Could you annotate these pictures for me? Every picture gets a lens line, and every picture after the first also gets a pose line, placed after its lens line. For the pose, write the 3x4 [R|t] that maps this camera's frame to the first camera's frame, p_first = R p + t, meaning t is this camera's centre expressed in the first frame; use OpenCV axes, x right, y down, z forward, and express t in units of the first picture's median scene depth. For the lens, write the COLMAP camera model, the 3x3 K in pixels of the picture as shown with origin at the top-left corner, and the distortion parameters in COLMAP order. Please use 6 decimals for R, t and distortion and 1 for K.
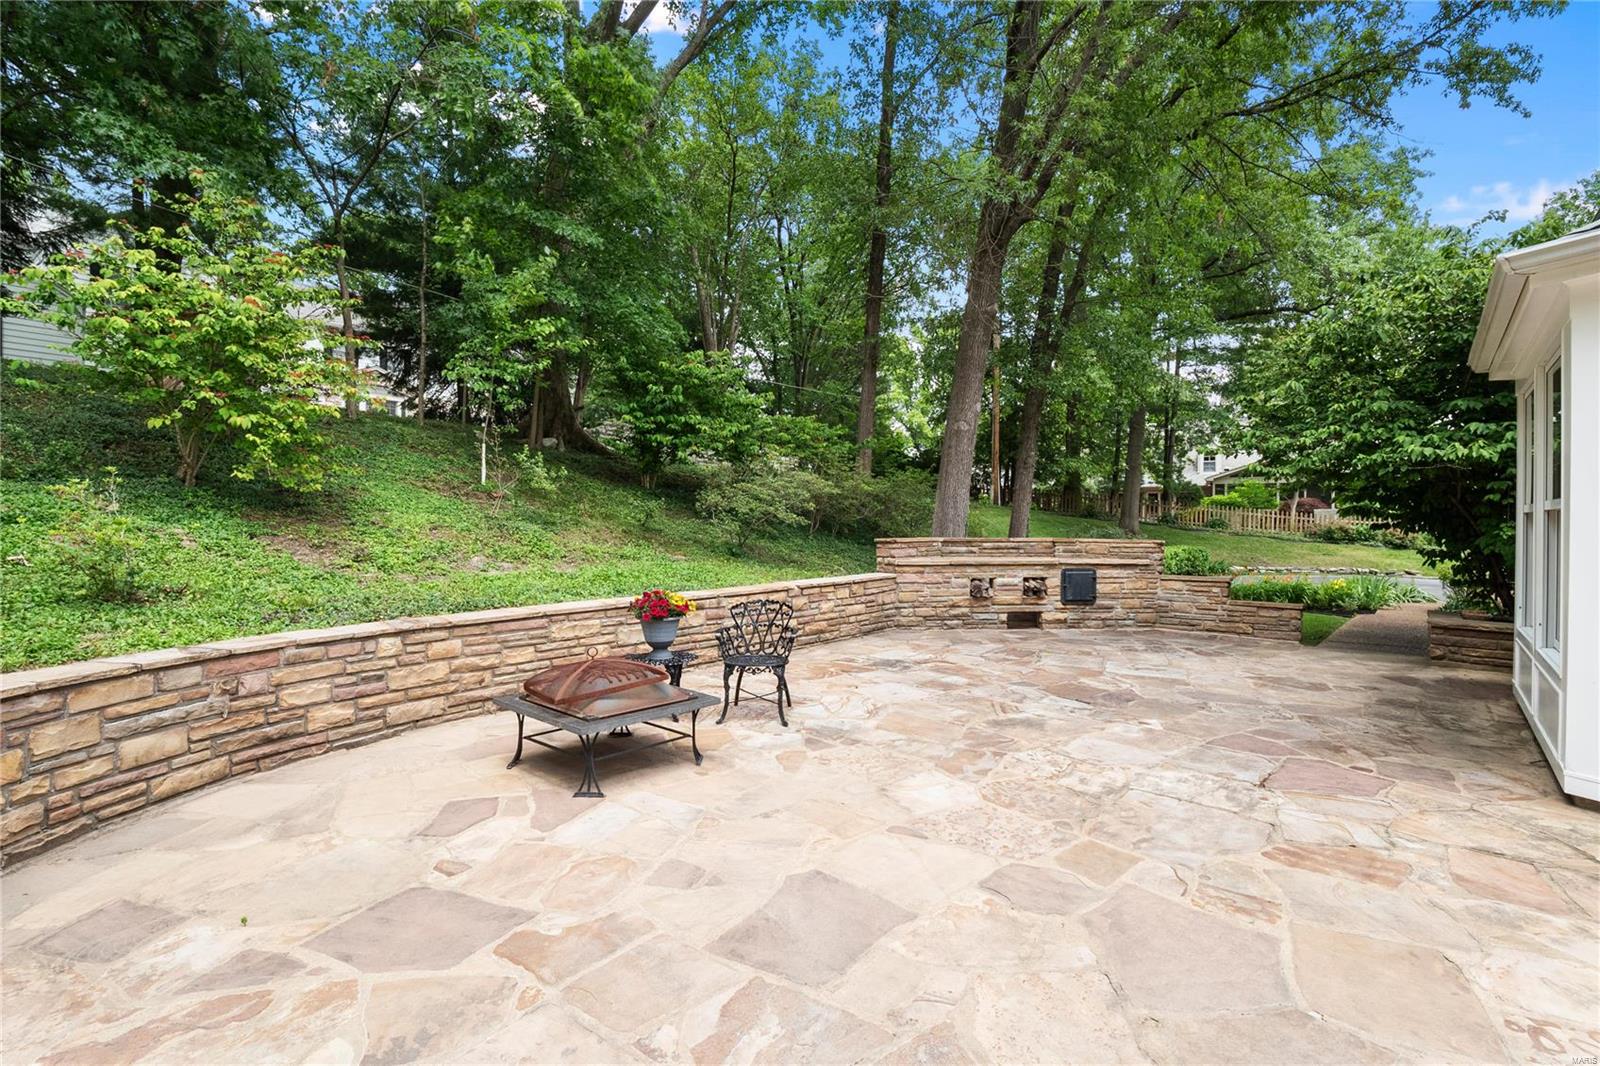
lens RADIAL K [[750.6, 0, 795.4], [0, 750.6, 531.8], [0, 0, 1]] dist [-0.007888, -0.004749]
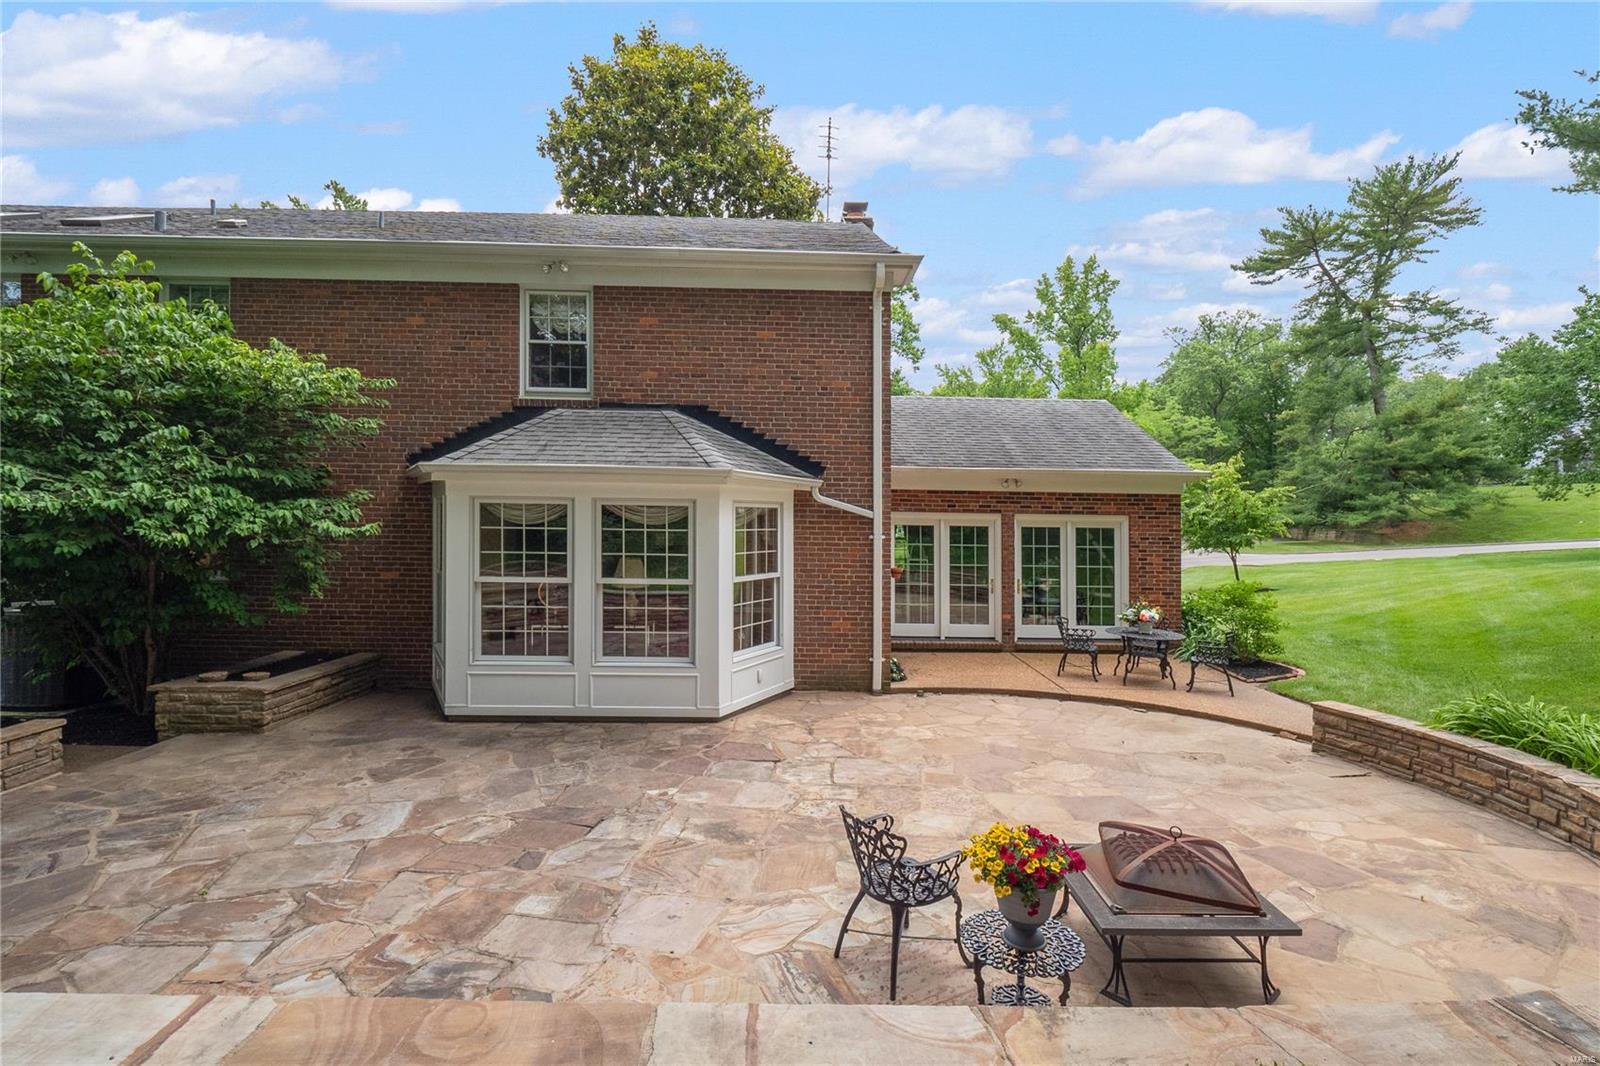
lens RADIAL K [[750.6, 0, 807.5], [0, 750.6, 506.6], [0, 0, 1]] dist [-0.007888, -0.004749]
pose [[-0.658388, -0.006876, 0.752647, -0.288710], [-0.006253, 0.999974, 0.003666, -0.100177], [-0.752652, -0.002293, -0.658414, 0.849107]]
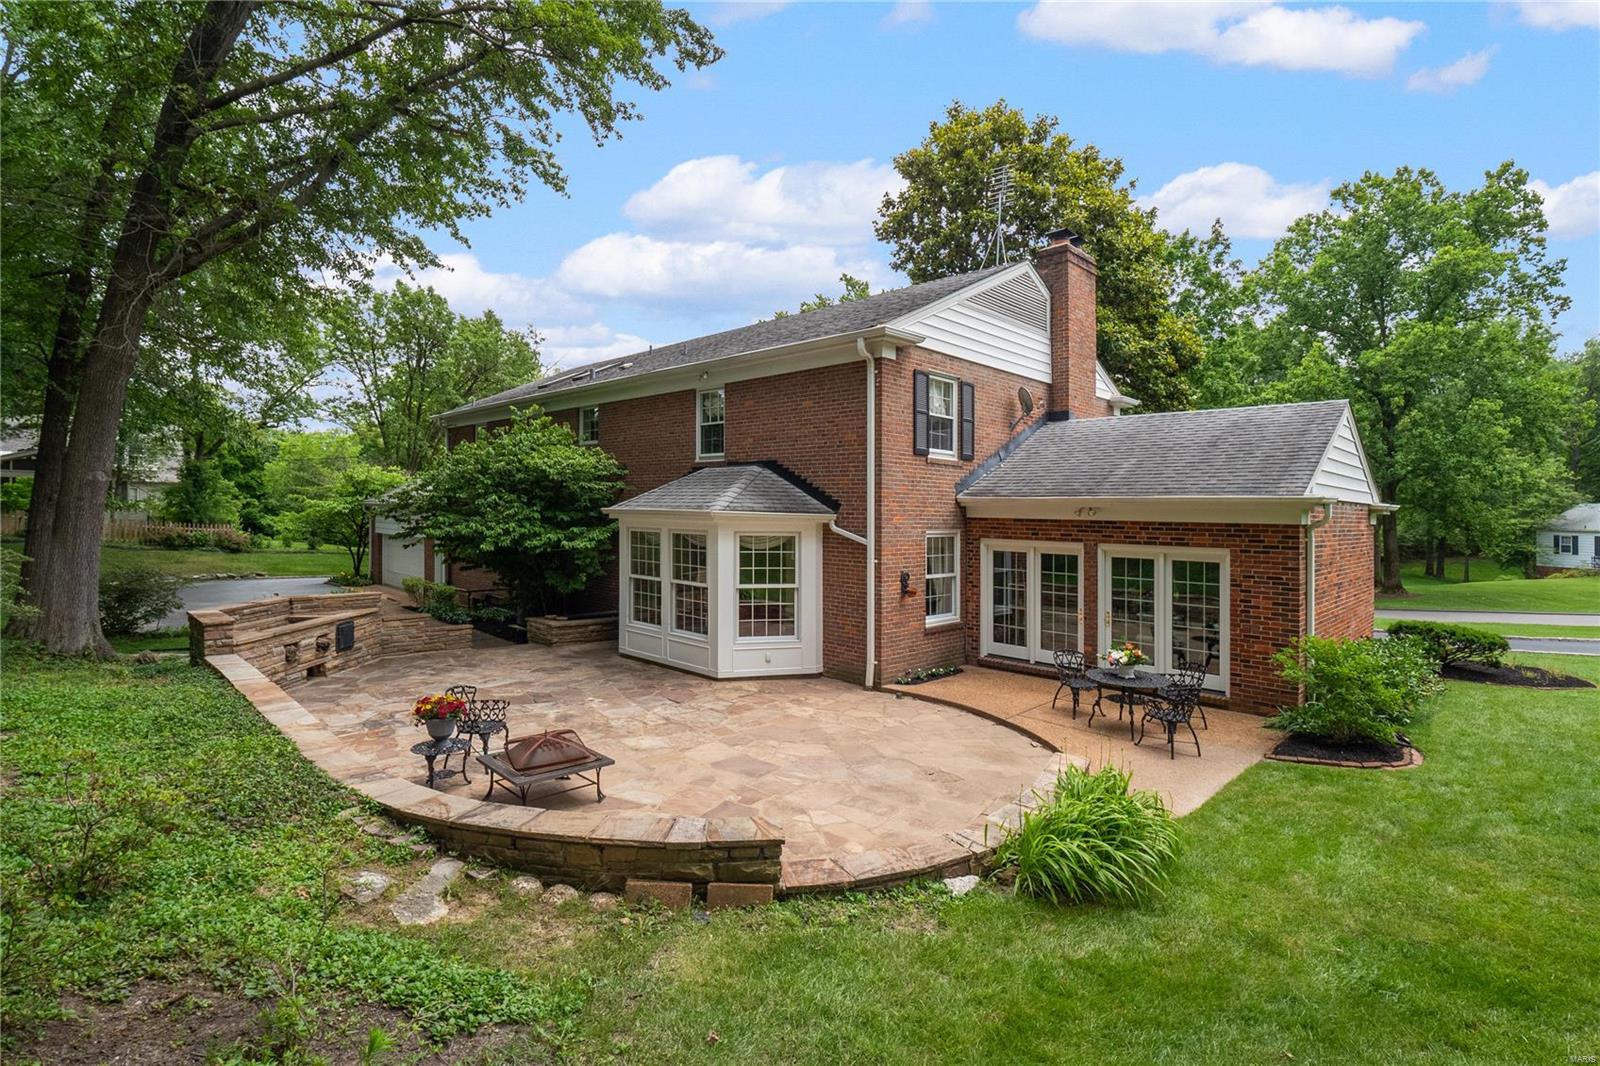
lens RADIAL K [[750.6, 0, 811.7], [0, 750.6, 522.9], [0, 0, 1]] dist [-0.007888, -0.004749]
pose [[0.074479, -0.017808, 0.997064, -0.805859], [-0.000812, 0.999839, 0.017918, -0.139188], [-0.997222, -0.002144, 0.074453, 0.141222]]
